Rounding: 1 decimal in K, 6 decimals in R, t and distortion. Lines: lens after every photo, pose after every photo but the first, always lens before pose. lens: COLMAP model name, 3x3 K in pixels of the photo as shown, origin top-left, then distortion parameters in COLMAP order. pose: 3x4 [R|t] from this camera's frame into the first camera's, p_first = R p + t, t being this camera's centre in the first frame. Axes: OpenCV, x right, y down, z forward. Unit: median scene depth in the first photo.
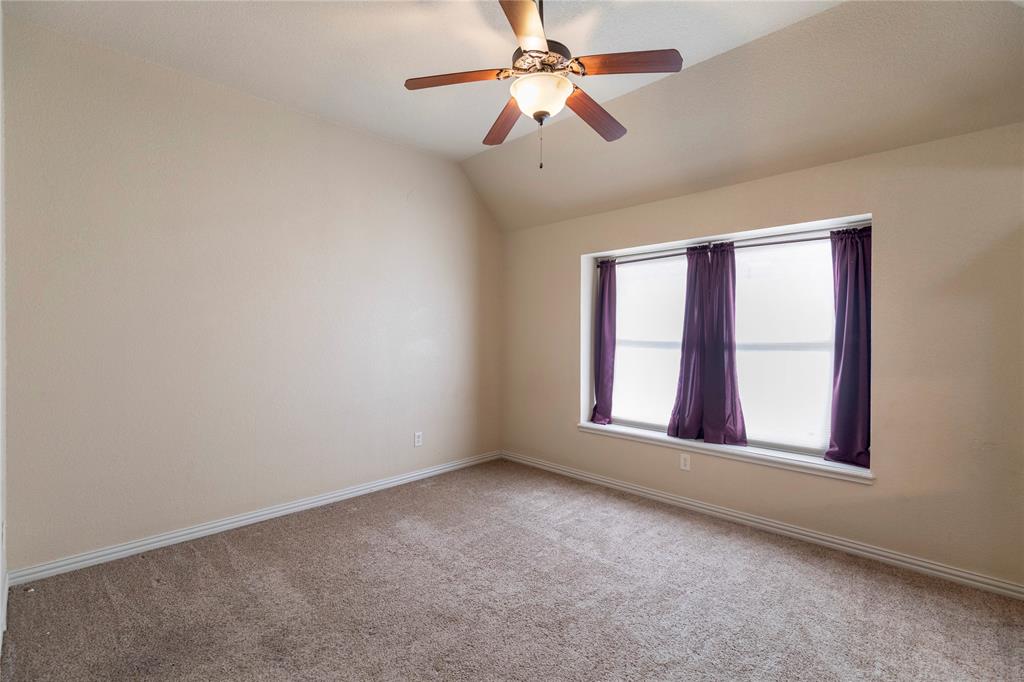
lens RADIAL K [[465.5, 0, 512.6], [0, 465.5, 352.8], [0, 0, 1]] dist [0.008889, -0.000033]
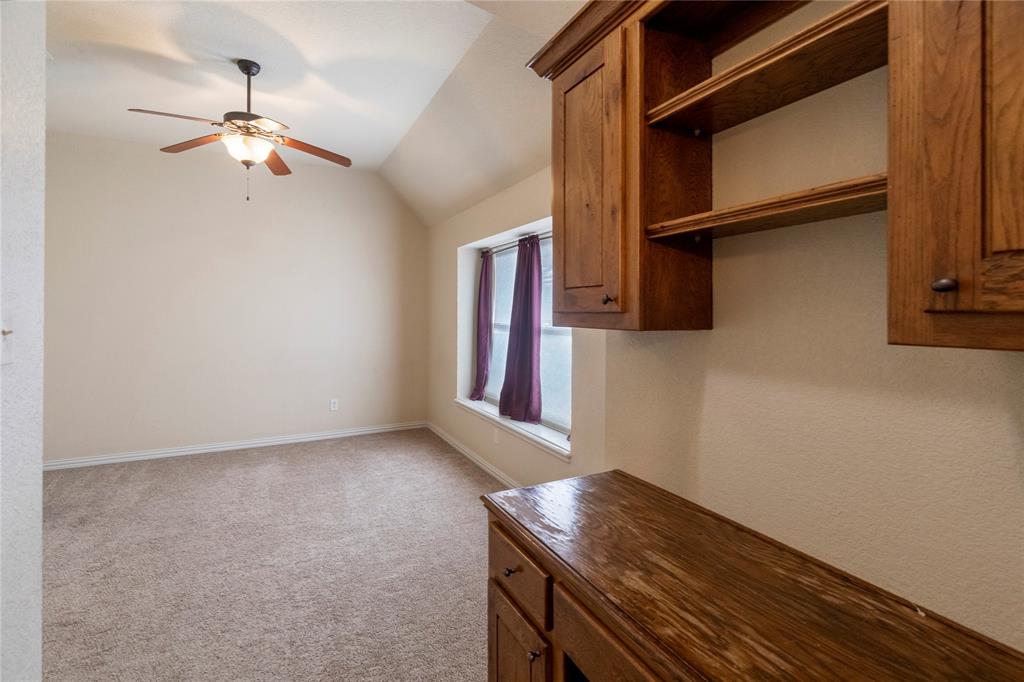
lens RADIAL K [[476.2, 0, 512.9], [0, 476.2, 325.7], [0, 0, 1]] dist [0.002865, 0.000012]
pose [[0.956922, 0.008049, -0.290232, 0.847183], [-0.012994, 0.999801, -0.015116, -0.010791], [0.290053, 0.018236, 0.956837, -0.075984]]
